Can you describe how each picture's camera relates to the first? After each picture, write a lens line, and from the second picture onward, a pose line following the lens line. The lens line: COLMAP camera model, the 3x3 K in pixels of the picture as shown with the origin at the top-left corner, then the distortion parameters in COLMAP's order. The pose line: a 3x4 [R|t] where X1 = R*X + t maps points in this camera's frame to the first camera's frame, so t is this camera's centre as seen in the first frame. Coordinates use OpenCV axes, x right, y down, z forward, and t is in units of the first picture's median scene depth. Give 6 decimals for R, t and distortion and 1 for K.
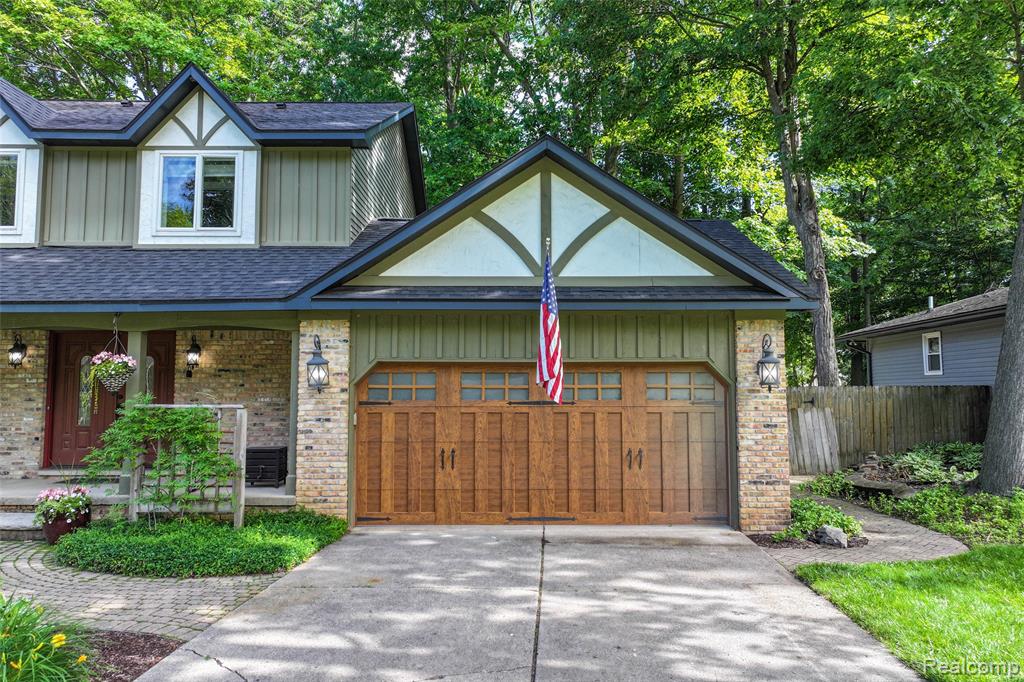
lens RADIAL K [[720.5, 0, 514.1], [0, 720.5, 338.7], [0, 0, 1]] dist [0.001867, 0.010042]
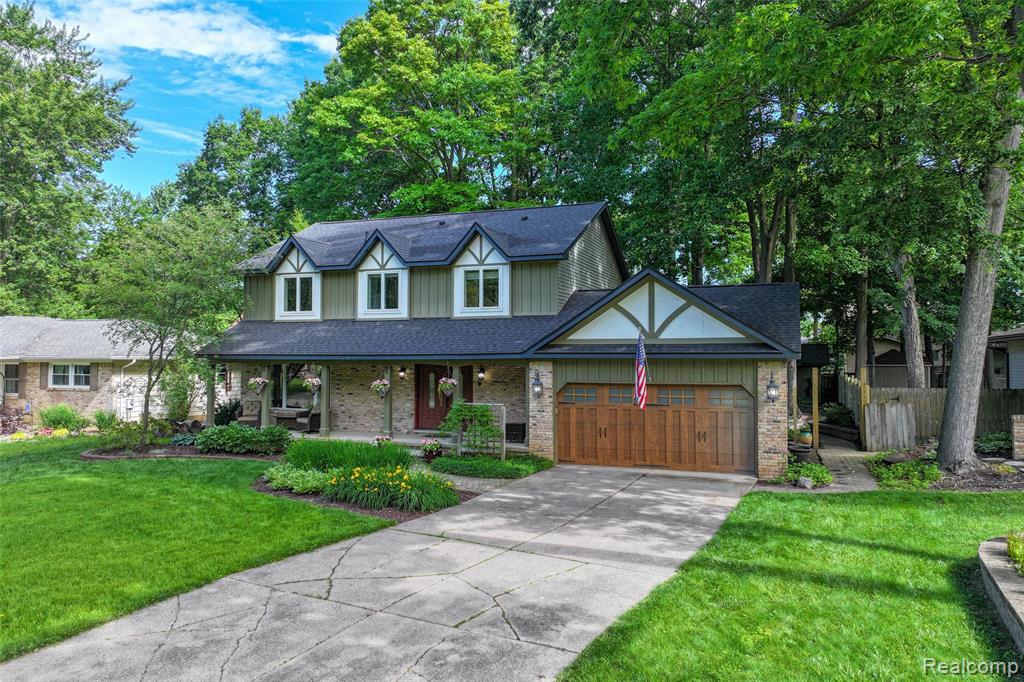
lens RADIAL K [[720.5, 0, 512.9], [0, 720.5, 337.5], [0, 0, 1]] dist [0.001867, 0.010042]
pose [[0.931822, -0.009912, -0.362779, 0.389005], [0.027523, 0.998678, 0.043408, -0.180155], [0.361869, -0.050433, 0.930864, -0.882668]]
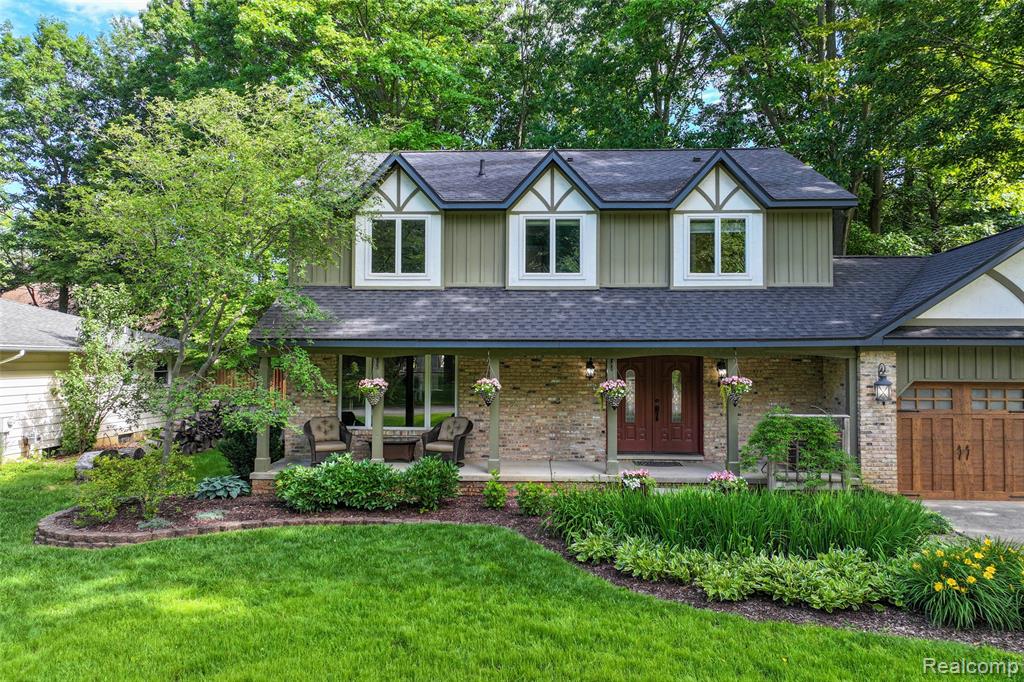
lens RADIAL K [[720.5, 0, 512.9], [0, 720.5, 341.9], [0, 0, 1]] dist [0.001867, 0.010042]
pose [[0.998898, 0.000952, -0.046917, -0.879402], [0.001493, 0.998643, 0.052054, -0.114500], [0.046902, -0.052067, 0.997542, -0.391670]]
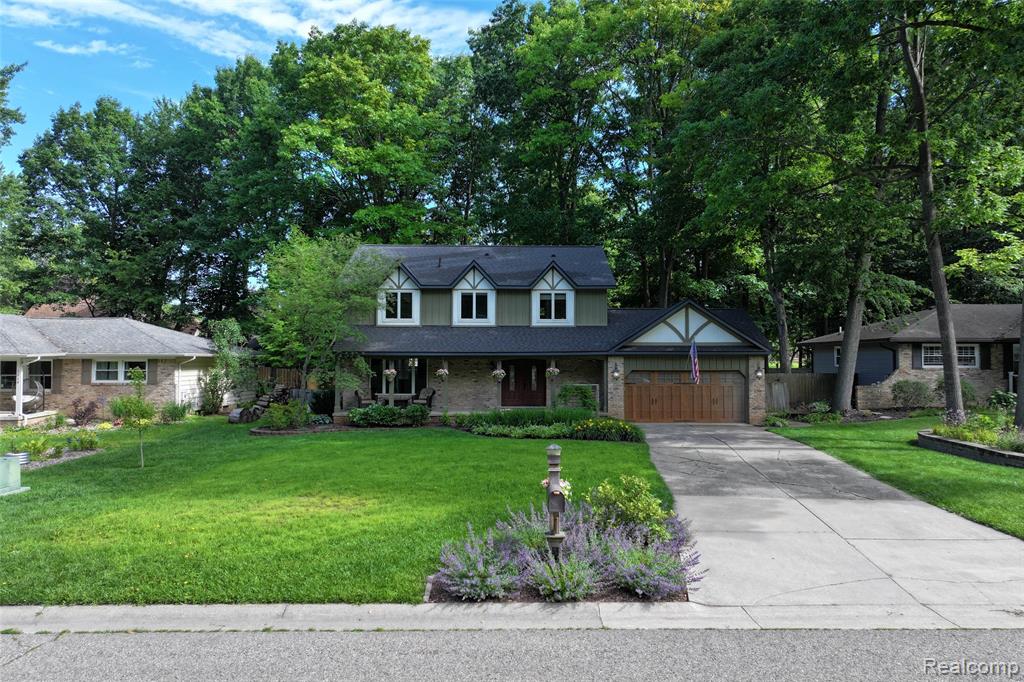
lens RADIAL K [[720.5, 0, 513.1], [0, 720.5, 341.1], [0, 0, 1]] dist [0.001867, 0.010042]
pose [[0.999965, 0.000373, 0.008309, -0.719836], [-0.000798, 0.998686, 0.051242, -0.247829], [-0.008279, -0.051247, 0.998652, -2.049419]]
